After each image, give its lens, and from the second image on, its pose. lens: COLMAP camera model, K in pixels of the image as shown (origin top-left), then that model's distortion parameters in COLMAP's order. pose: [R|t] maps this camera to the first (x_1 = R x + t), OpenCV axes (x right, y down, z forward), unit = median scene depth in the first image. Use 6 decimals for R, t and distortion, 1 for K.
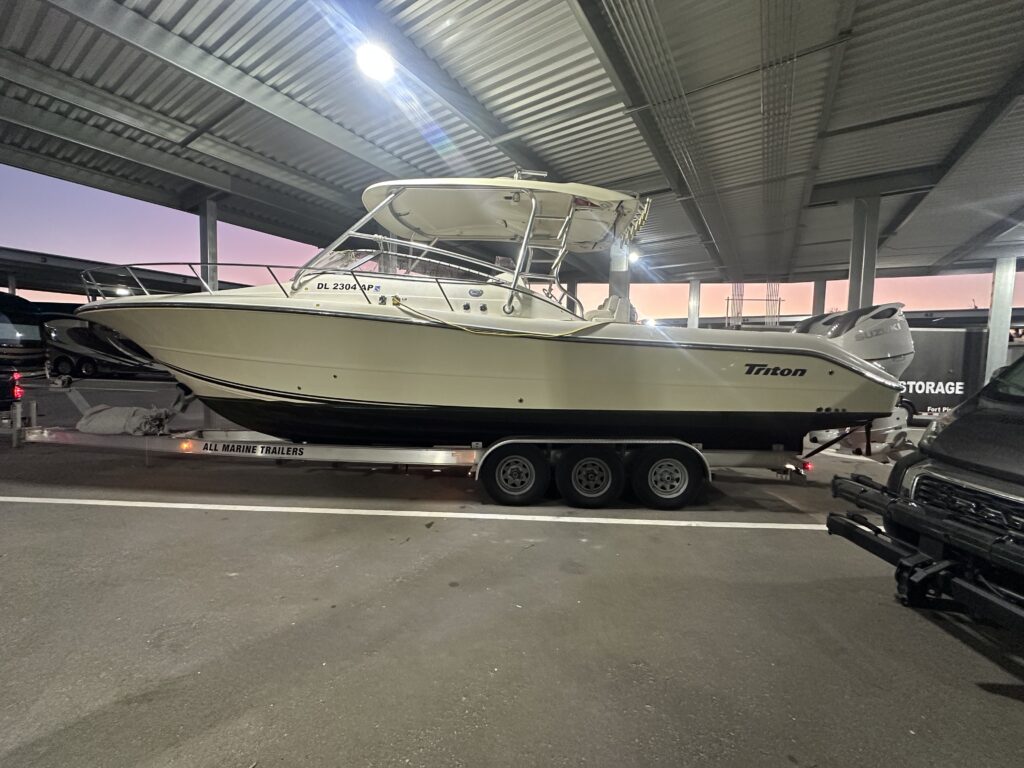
lens RADIAL K [[412.4, 0, 509.3], [0, 412.4, 385.9], [0, 0, 1]] dist [-0.013062, 0.002417]
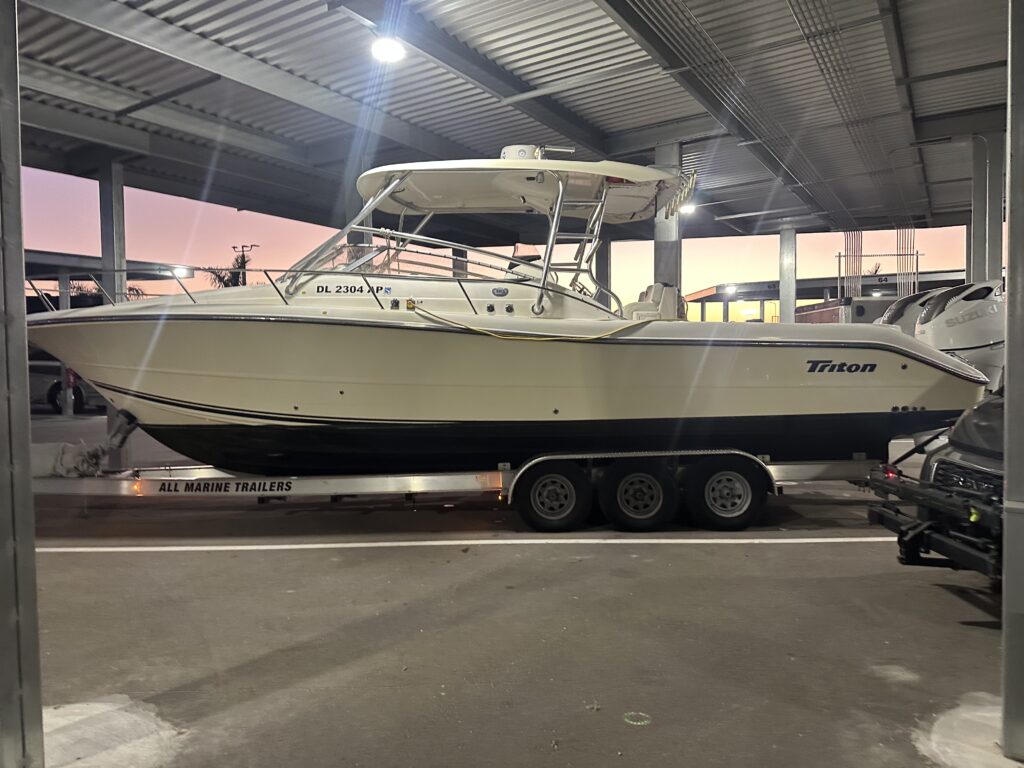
lens RADIAL K [[726.6, 0, 507.6], [0, 726.6, 375.7], [0, 0, 1]] dist [0.055882, -0.065942]
pose [[0.999134, -0.038311, 0.016204, -0.096554], [0.038846, 0.998662, -0.034131, 0.007864], [-0.014875, 0.034731, 0.999286, -0.549802]]
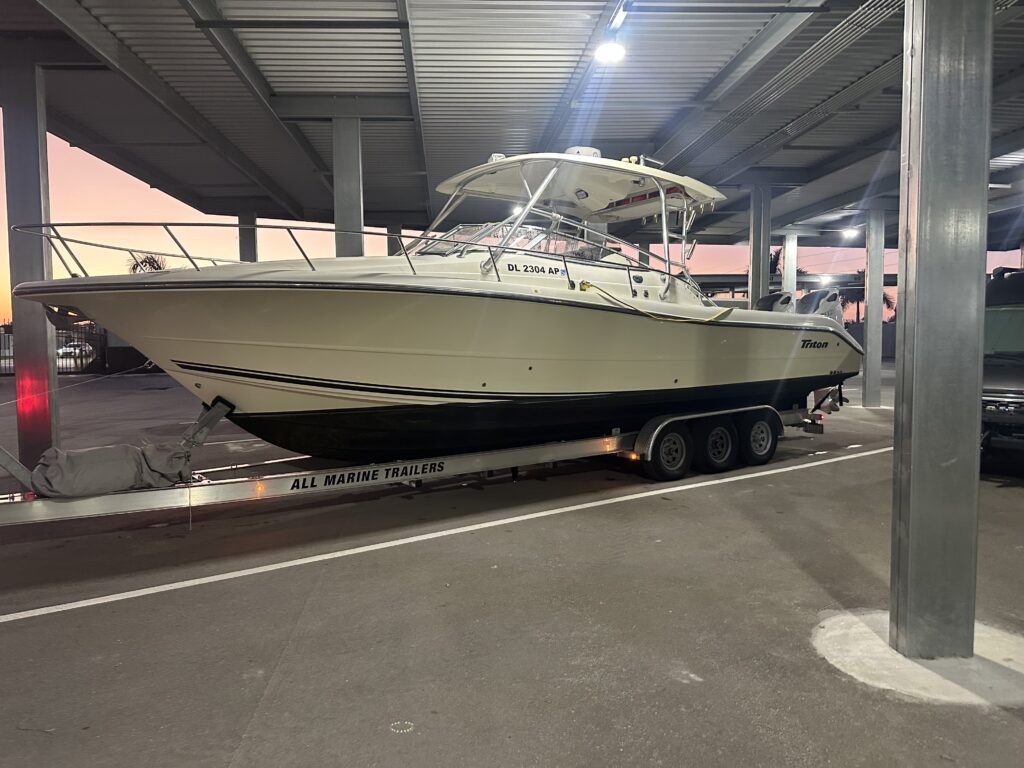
lens RADIAL K [[726.6, 0, 502.4], [0, 726.6, 377.3], [0, 0, 1]] dist [0.055882, -0.065942]
pose [[0.796290, -0.062564, 0.601670, -1.448733], [0.064666, 0.997742, 0.018166, -0.036344], [-0.601448, 0.024443, 0.798538, -0.238598]]
